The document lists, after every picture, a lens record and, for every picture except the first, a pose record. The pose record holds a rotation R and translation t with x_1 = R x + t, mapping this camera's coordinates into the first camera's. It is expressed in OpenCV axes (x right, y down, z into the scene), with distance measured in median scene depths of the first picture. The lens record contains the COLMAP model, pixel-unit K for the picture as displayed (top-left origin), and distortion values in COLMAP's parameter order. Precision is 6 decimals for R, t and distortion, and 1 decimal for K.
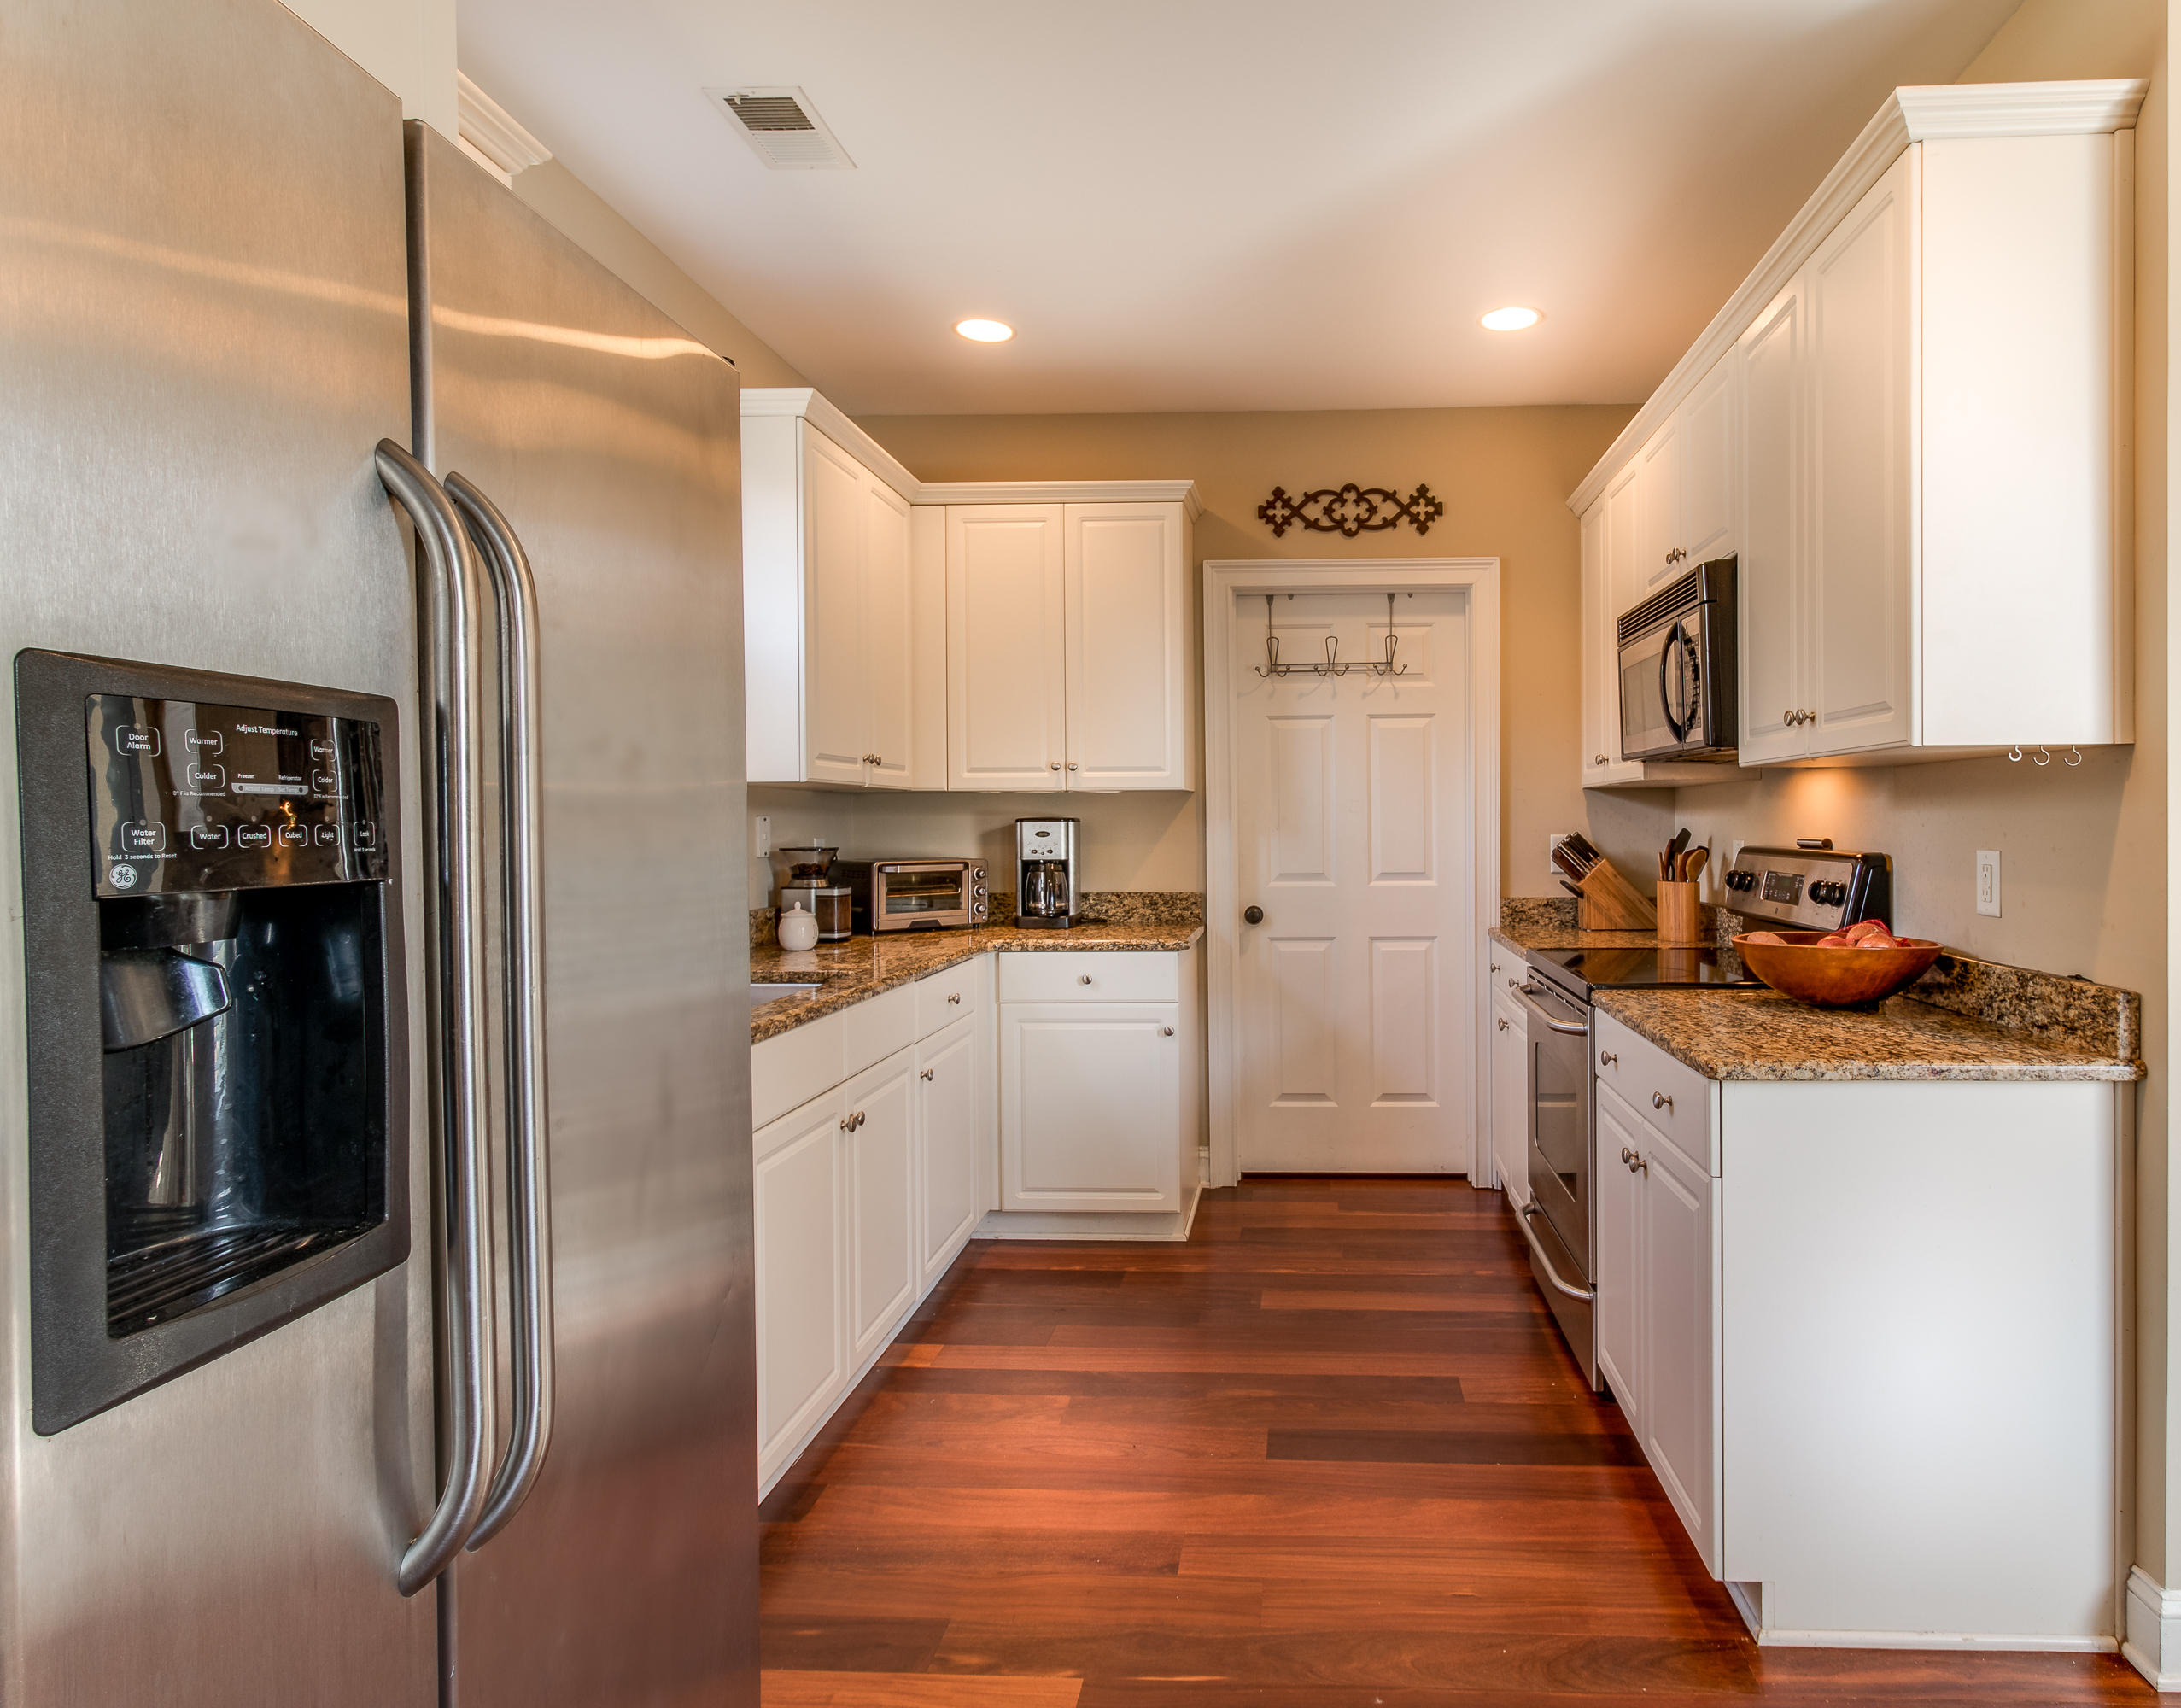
lens RADIAL K [[1247.8, 0, 1260.1], [0, 1247.8, 833.2], [0, 0, 1]] dist [-0.003529, -0.000274]
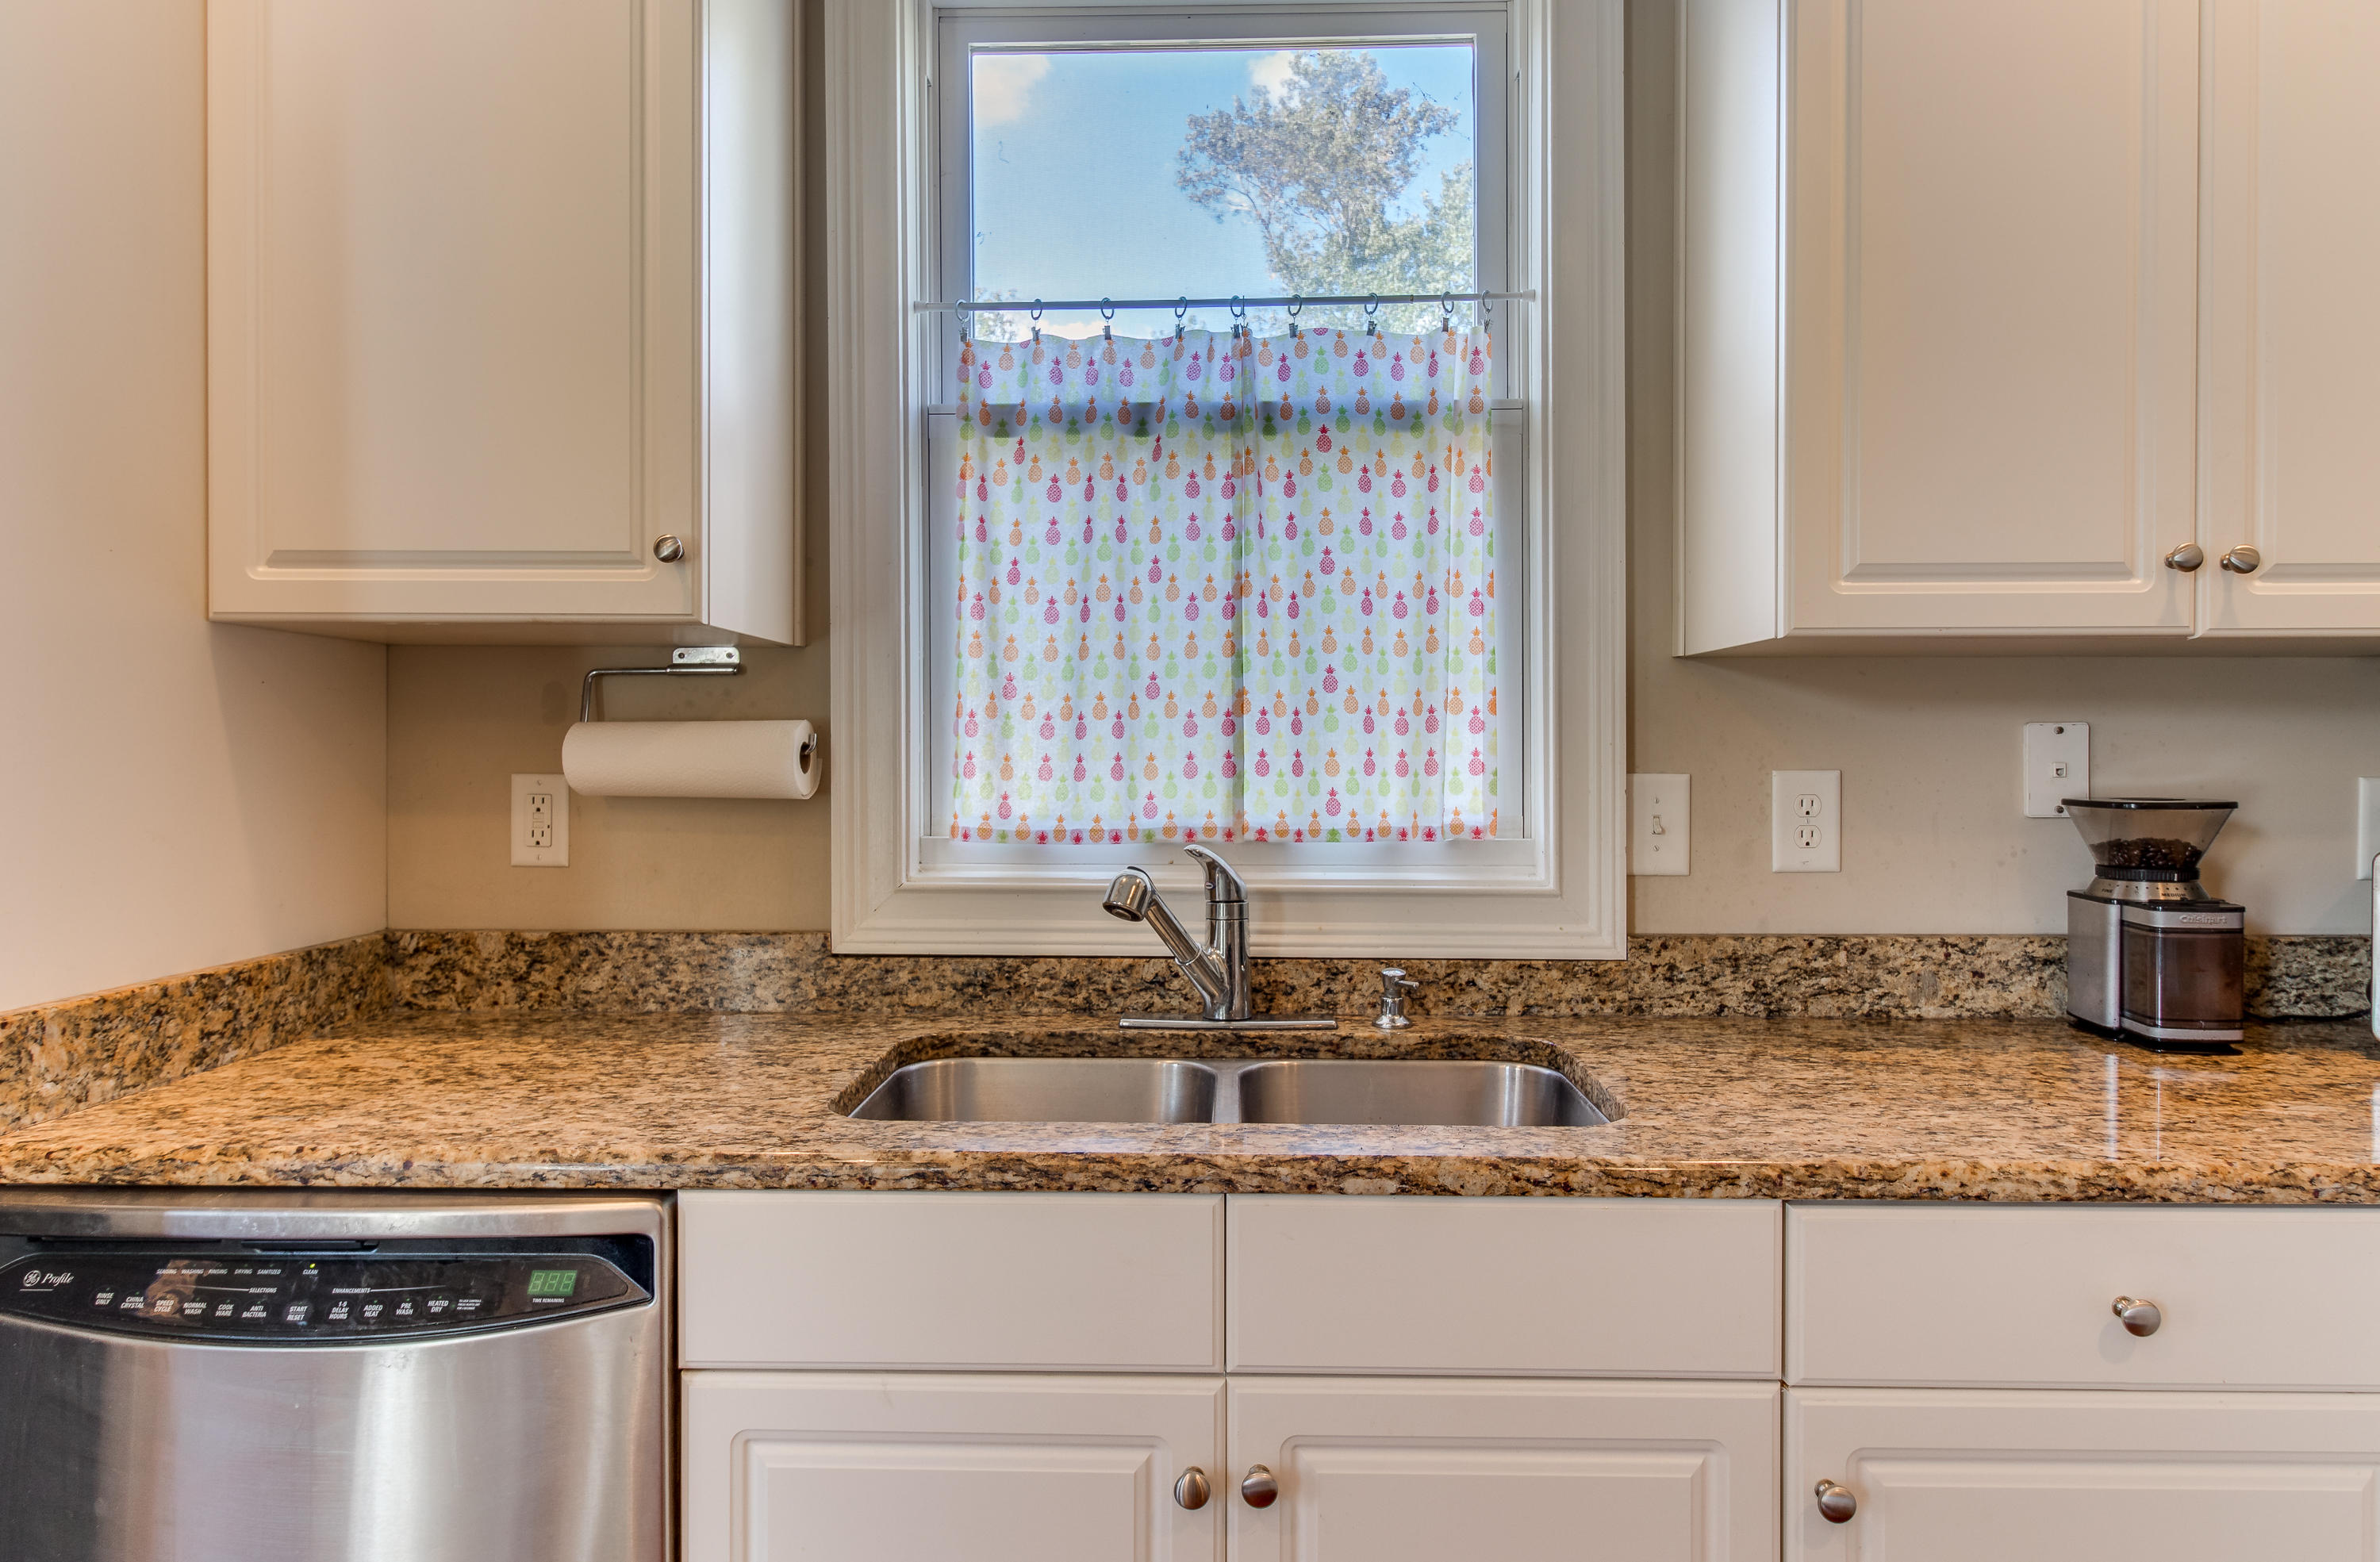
lens RADIAL K [[1455.1, 0, 1190.6], [0, 1455.1, 760.8], [0, 0, 1]] dist [0.003210, -0.000251]
pose [[0.020313, 0.013341, -0.999705, 0.091123], [-0.009625, 0.999867, 0.013148, -0.003708], [0.999747, 0.009355, 0.020439, 0.637432]]
